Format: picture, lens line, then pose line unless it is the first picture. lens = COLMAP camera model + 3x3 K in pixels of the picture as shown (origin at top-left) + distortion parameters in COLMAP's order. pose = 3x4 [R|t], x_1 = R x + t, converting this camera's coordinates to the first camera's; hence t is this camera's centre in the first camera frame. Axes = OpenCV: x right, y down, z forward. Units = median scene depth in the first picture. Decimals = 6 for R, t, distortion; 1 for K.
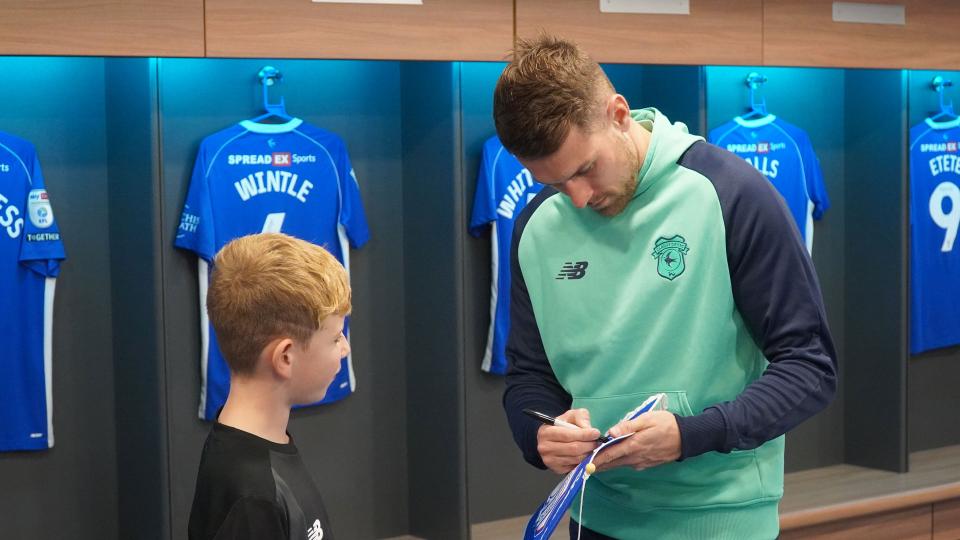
lens RADIAL K [[1912.0, 0, 410.8], [0, 1912.0, 270.2], [0, 0, 1]] dist [-0.095182, -0.167370]
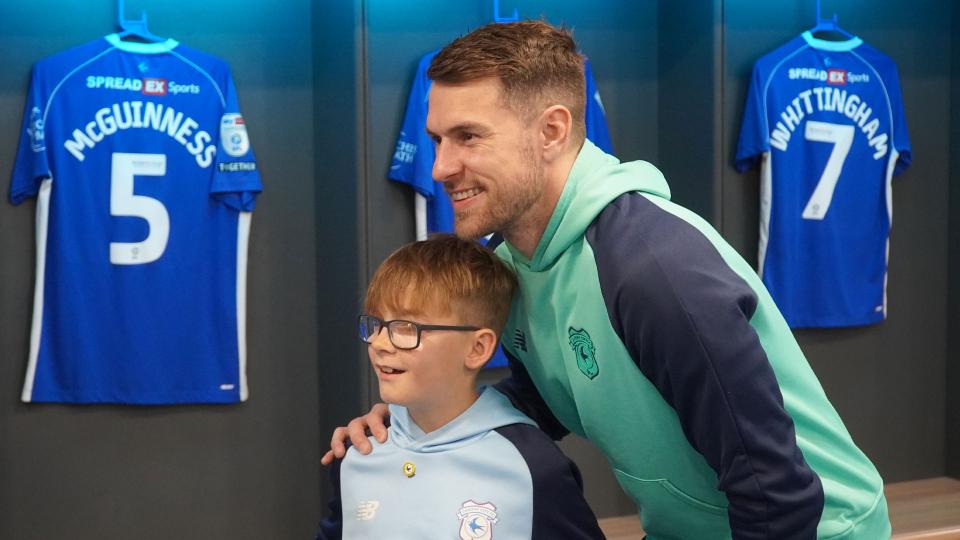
lens RADIAL K [[1912.0, 0, 410.8], [0, 1912.0, 270.2], [0, 0, 1]] dist [-0.095182, -0.167370]
pose [[0.976944, 0.023790, -0.212164, 0.078687], [-0.014442, 0.998860, 0.045506, -0.010838], [0.213005, -0.041393, 0.976174, 0.137526]]
